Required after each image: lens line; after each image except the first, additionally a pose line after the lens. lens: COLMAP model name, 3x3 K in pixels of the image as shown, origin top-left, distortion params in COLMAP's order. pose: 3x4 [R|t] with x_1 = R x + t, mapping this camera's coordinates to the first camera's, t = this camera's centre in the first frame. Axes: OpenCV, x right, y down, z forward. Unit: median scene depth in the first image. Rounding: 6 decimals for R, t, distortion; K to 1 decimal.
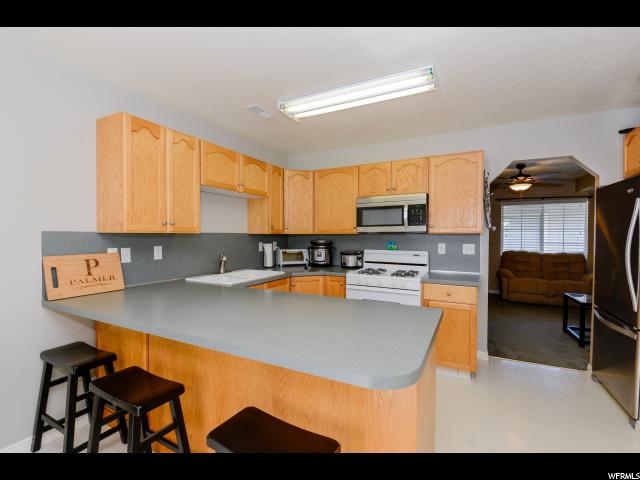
lens RADIAL K [[287.7, 0, 320.0], [0, 287.7, 240.0], [0, 0, 1]] dist [0.000874, -0.000251]
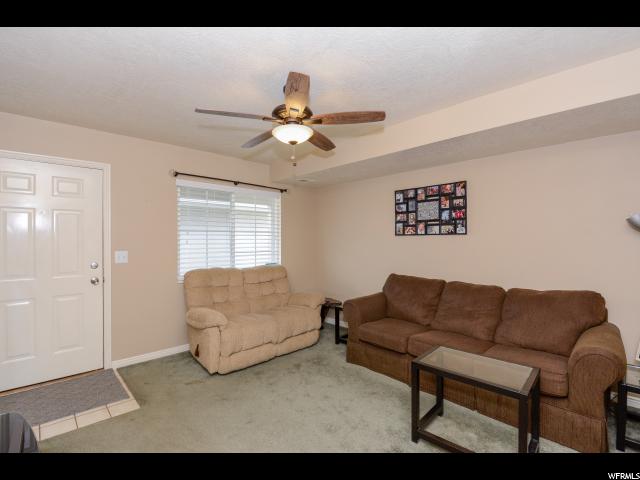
lens RADIAL K [[296.8, 0, 314.9], [0, 296.8, 241.4], [0, 0, 1]] dist [0.017720, -0.032198]
pose [[0.326491, -0.010773, 0.945139, 0.367612], [0.020875, 0.999773, 0.004184, -0.026453], [-0.944970, 0.018364, 0.326642, 1.117740]]
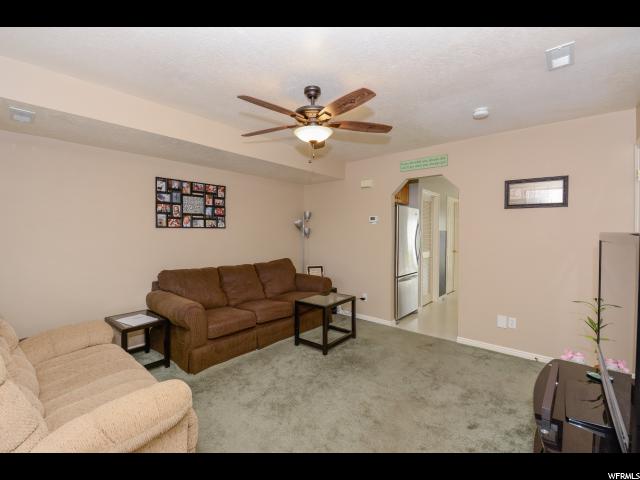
lens RADIAL K [[284.3, 0, 320.0], [0, 284.3, 240.0], [0, 0, 1]] dist [0.000468, -0.000010]
pose [[-0.976240, -0.012422, 0.216337, 0.680775], [-0.002586, 0.998953, 0.045686, -0.037130], [-0.216678, 0.044041, -0.975249, 1.777005]]
